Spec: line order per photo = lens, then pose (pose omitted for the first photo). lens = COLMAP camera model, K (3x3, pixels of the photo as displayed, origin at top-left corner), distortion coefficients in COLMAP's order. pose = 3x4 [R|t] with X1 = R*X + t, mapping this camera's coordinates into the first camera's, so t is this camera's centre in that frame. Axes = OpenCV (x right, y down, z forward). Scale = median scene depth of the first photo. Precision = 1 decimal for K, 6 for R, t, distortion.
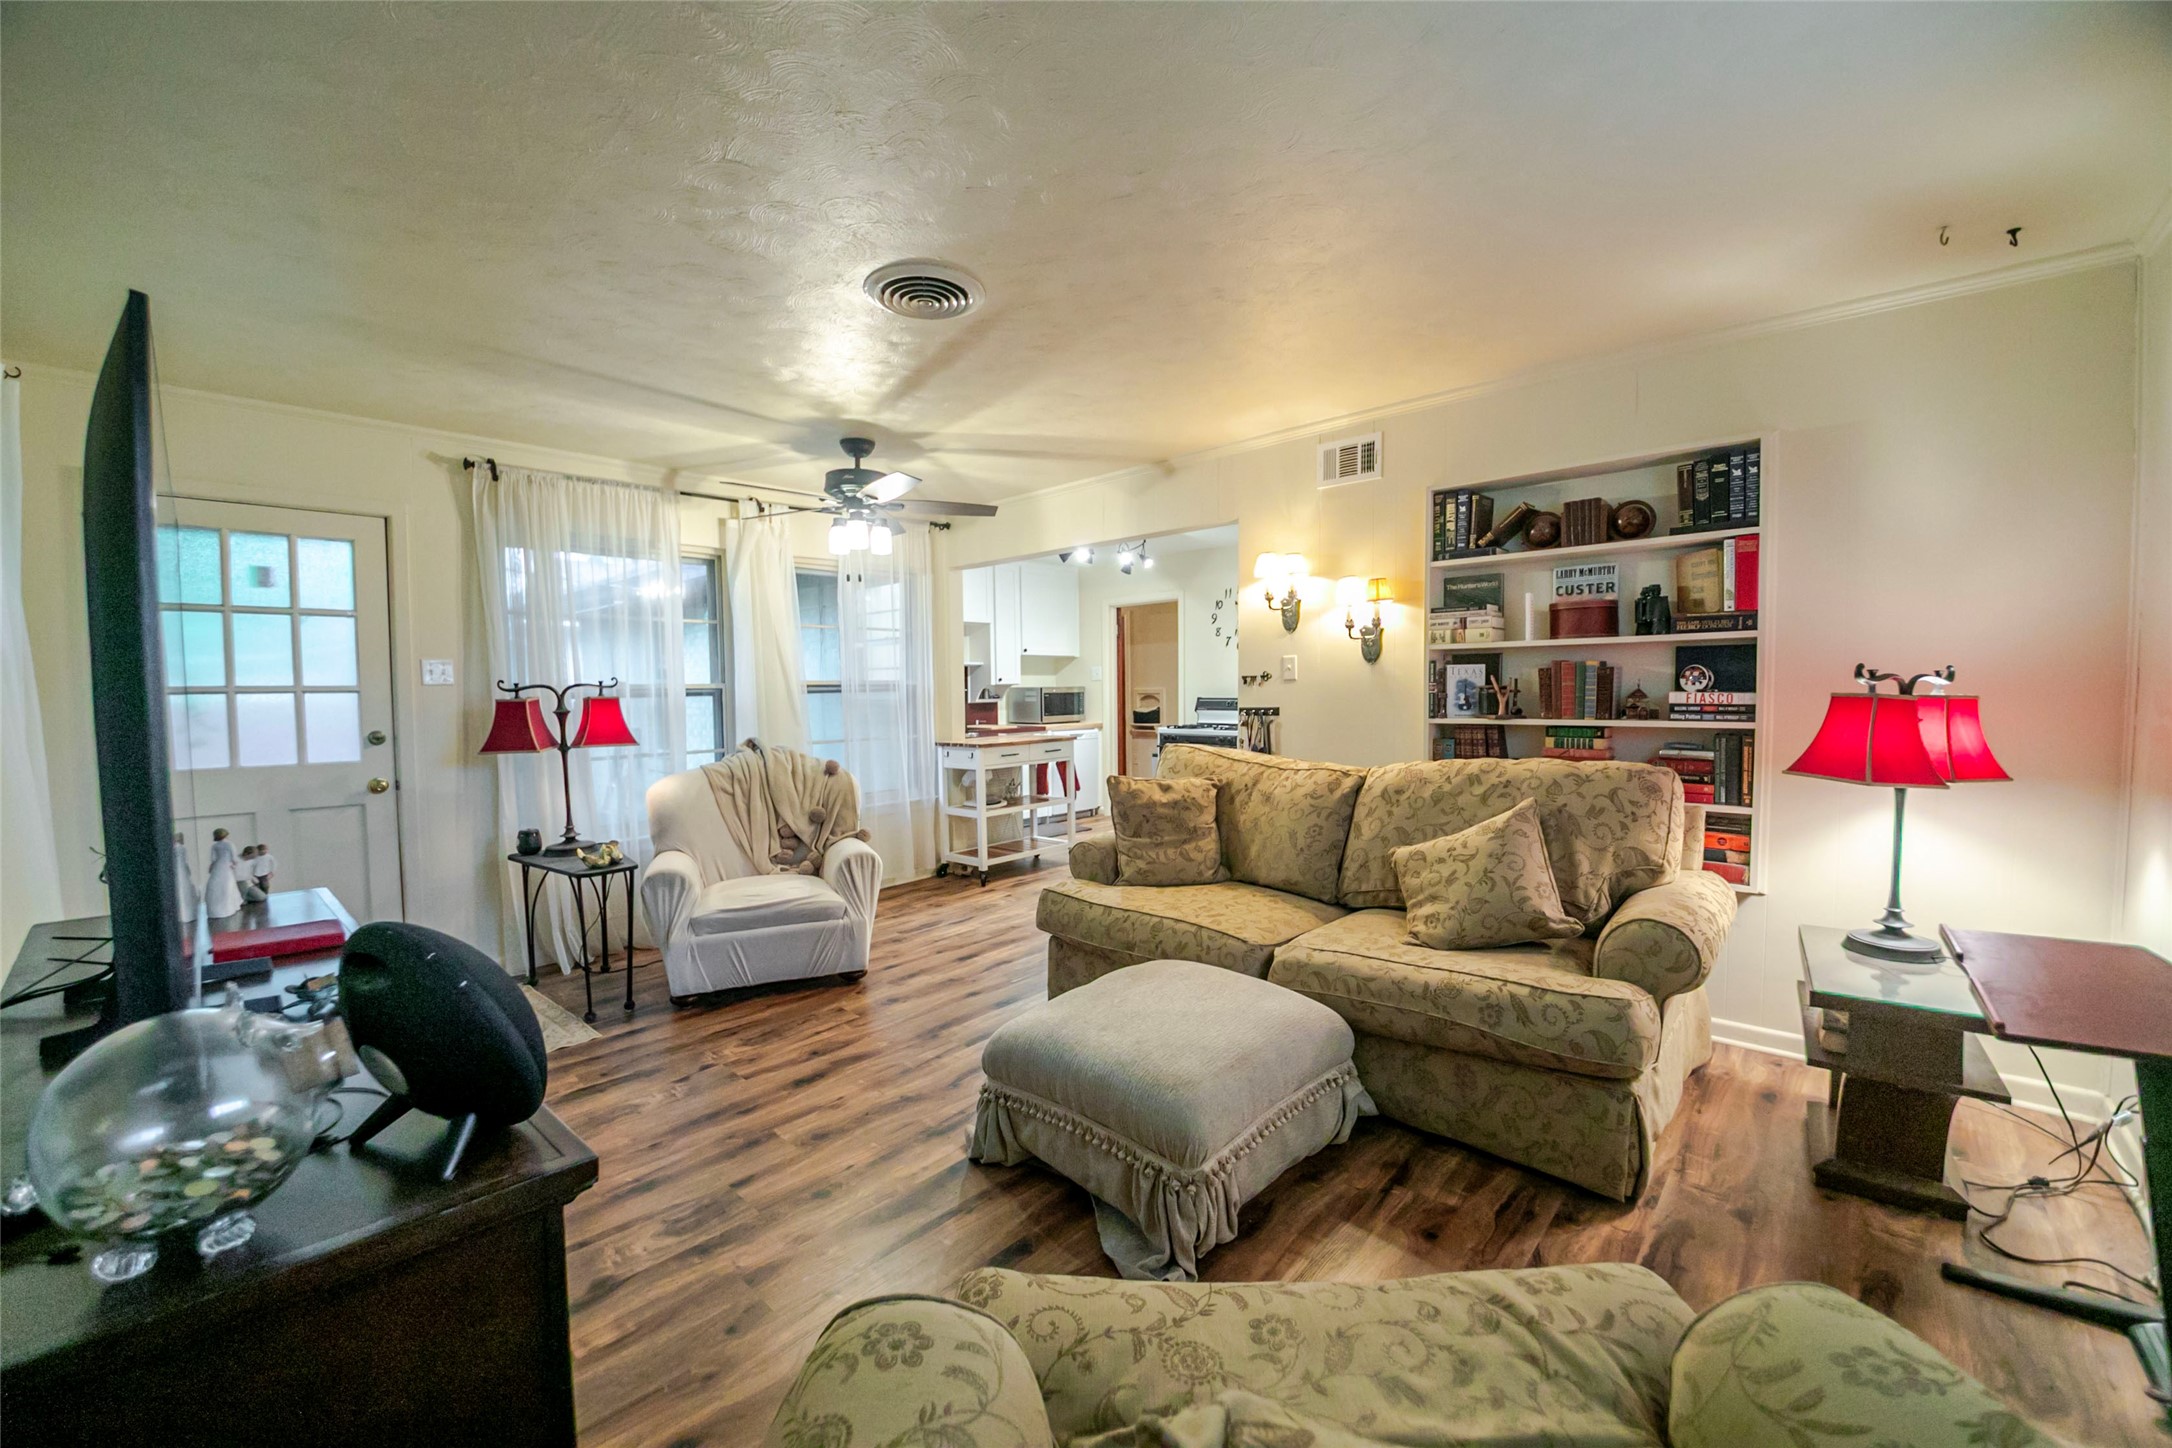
lens RADIAL K [[841.4, 0, 1059.1], [0, 841.4, 729.6], [0, 0, 1]] dist [-0.019667, -0.004063]
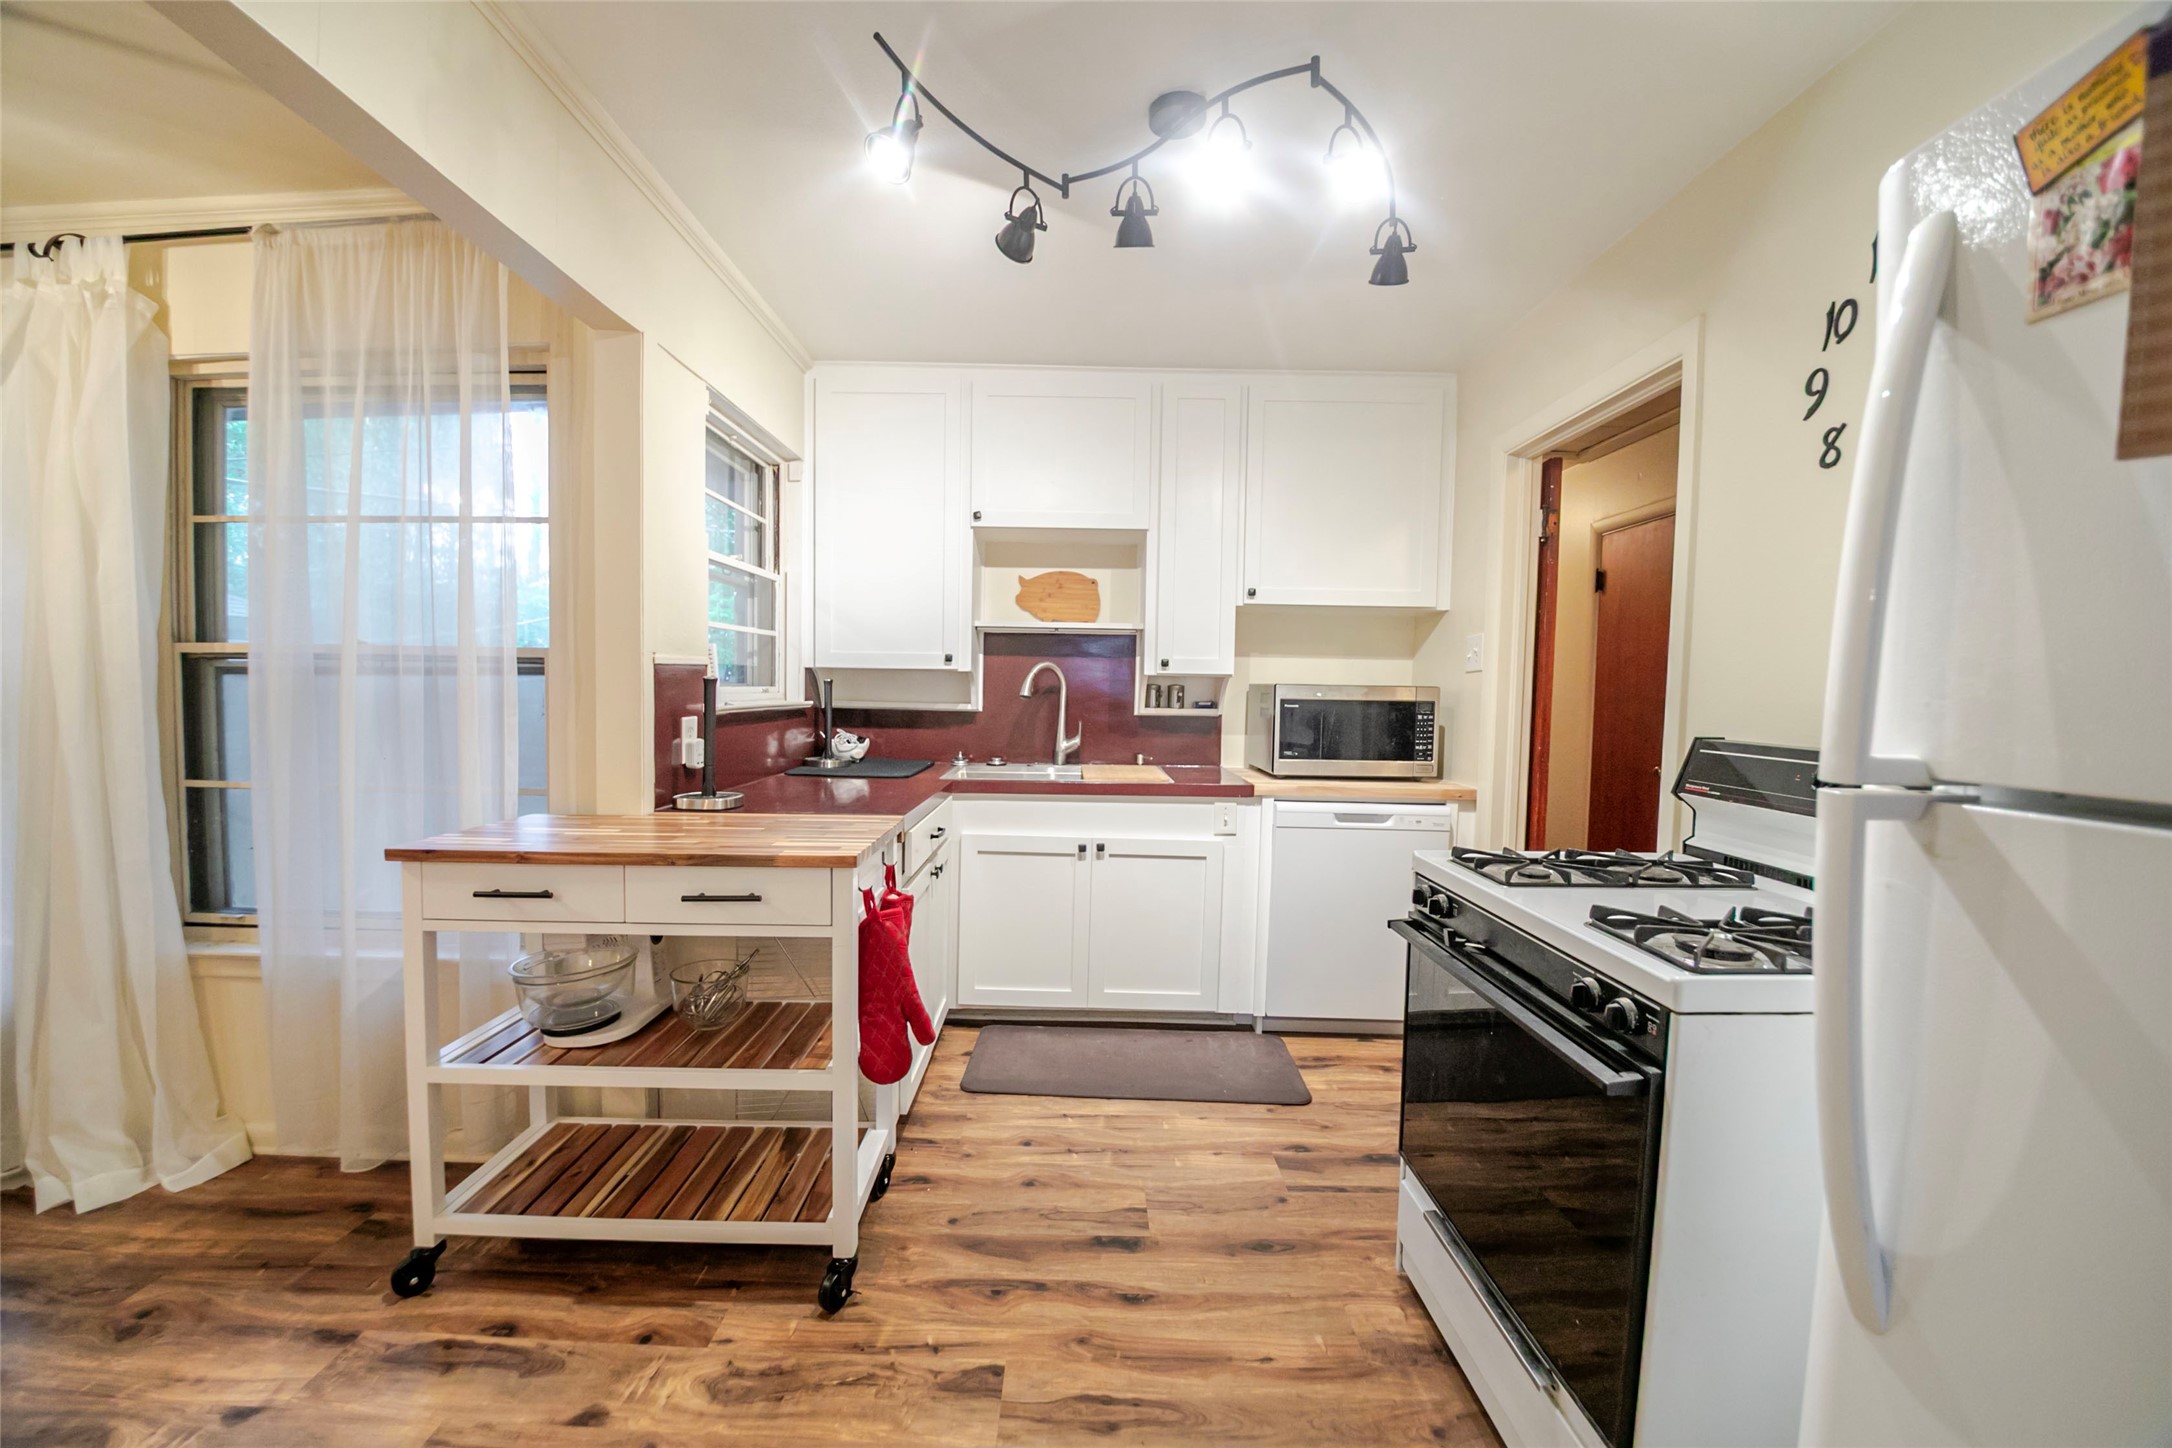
lens RADIAL K [[841.4, 0, 1075.5], [0, 841.4, 727.2], [0, 0, 1]] dist [-0.019667, -0.004063]
pose [[0.684476, 0.059619, -0.726593, 0.411437], [-0.062574, 0.997777, 0.022924, -0.068810], [0.726345, 0.029775, 0.686685, 1.364091]]
